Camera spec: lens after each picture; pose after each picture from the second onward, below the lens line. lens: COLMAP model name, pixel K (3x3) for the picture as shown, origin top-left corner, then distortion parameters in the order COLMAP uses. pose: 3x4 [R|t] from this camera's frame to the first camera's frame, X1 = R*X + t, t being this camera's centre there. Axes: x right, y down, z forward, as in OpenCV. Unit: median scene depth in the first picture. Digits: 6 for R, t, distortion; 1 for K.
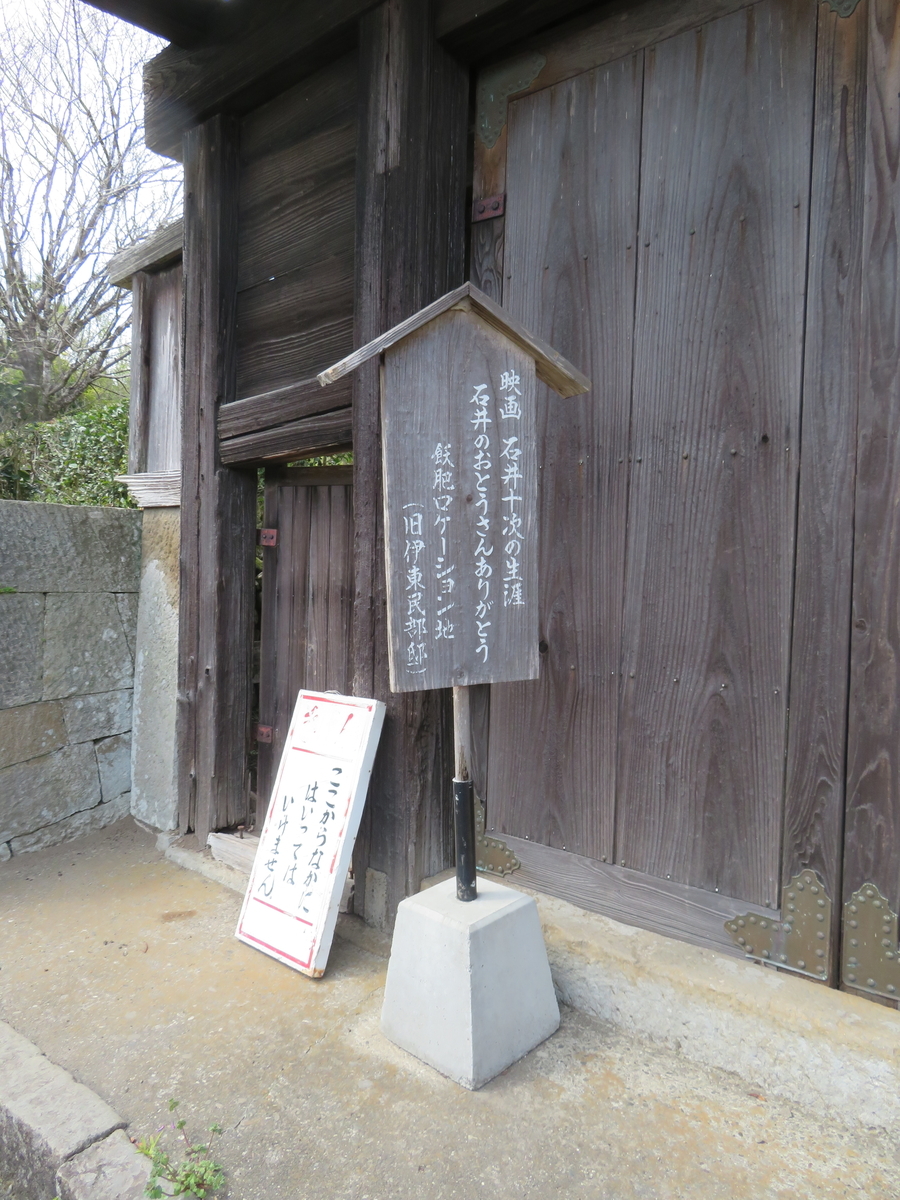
lens RADIAL K [[854.7, 0, 449.5], [0, 854.7, 601.3], [0, 0, 1]] dist [-0.007056, 0.003409]
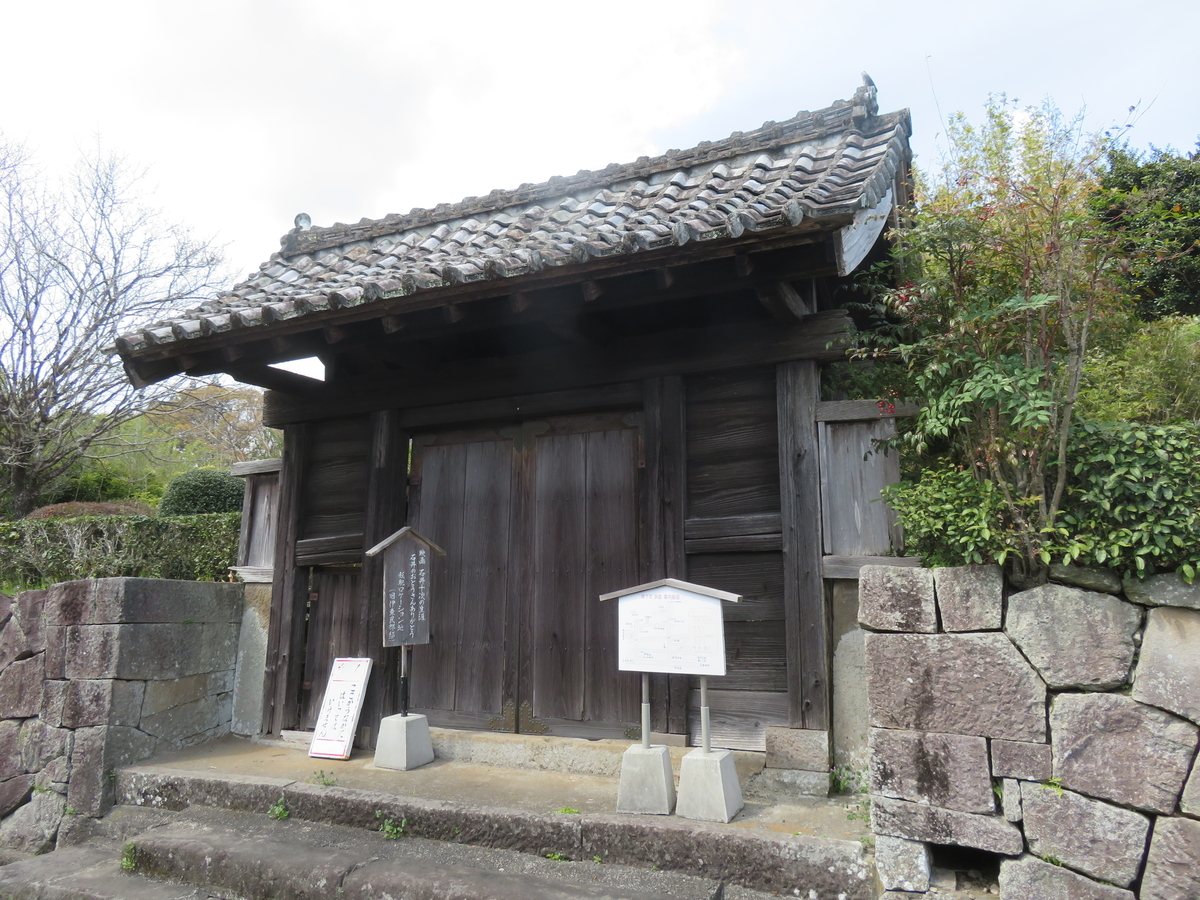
lens RADIAL K [[854.7, 0, 599.5], [0, 854.7, 453.0], [0, 0, 1]] dist [-0.007056, 0.003409]
pose [[0.960962, 0.038753, 0.273952, -0.153355], [0.022412, 0.975986, -0.216679, 0.082950], [-0.275770, 0.214360, 0.937017, -1.916176]]
